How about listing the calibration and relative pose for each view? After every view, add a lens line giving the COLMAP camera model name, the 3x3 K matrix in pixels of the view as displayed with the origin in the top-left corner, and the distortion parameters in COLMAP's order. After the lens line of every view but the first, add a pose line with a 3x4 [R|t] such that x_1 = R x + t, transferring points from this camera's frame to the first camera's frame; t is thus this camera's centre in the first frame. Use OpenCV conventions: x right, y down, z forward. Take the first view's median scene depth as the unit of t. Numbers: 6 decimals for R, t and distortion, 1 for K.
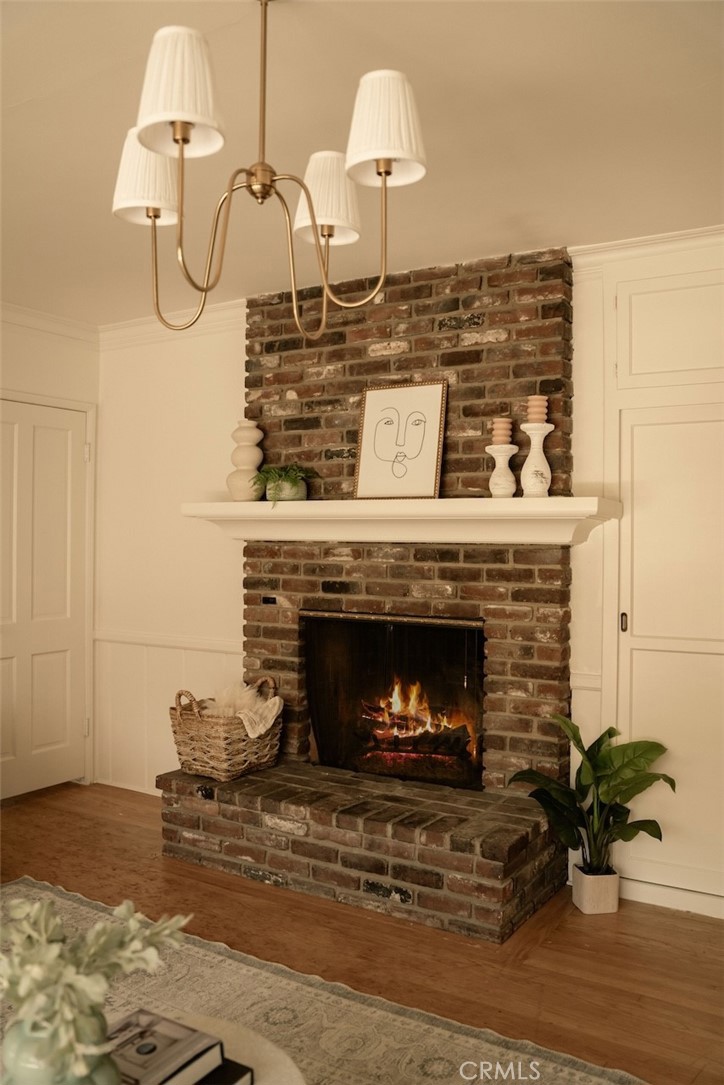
lens RADIAL K [[922.0, 0, 362.0], [0, 922.0, 542.5], [0, 0, 1]] dist [-0.068398, -0.000041]
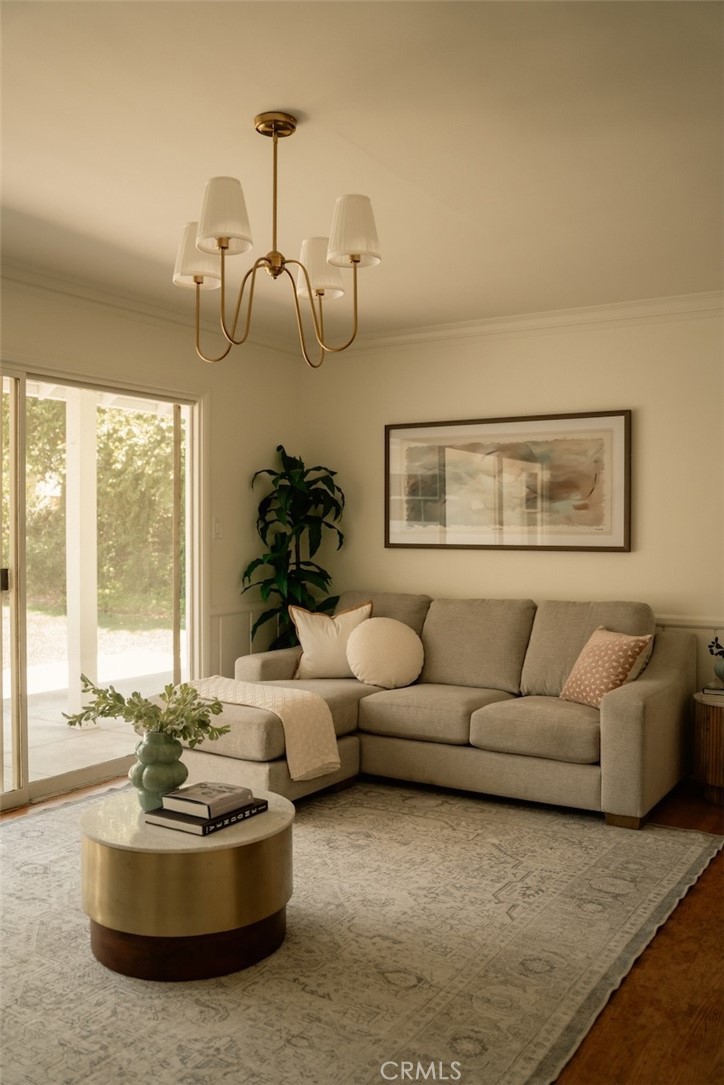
lens RADIAL K [[927.3, 0, 362.0], [0, 927.3, 542.5], [0, 0, 1]] dist [0.000708, 0.000875]
pose [[-0.005299, 0.010315, -0.999933, 0.695177], [-0.006233, 0.999927, 0.010348, 0.017985], [0.999967, 0.006287, -0.005234, 0.570104]]
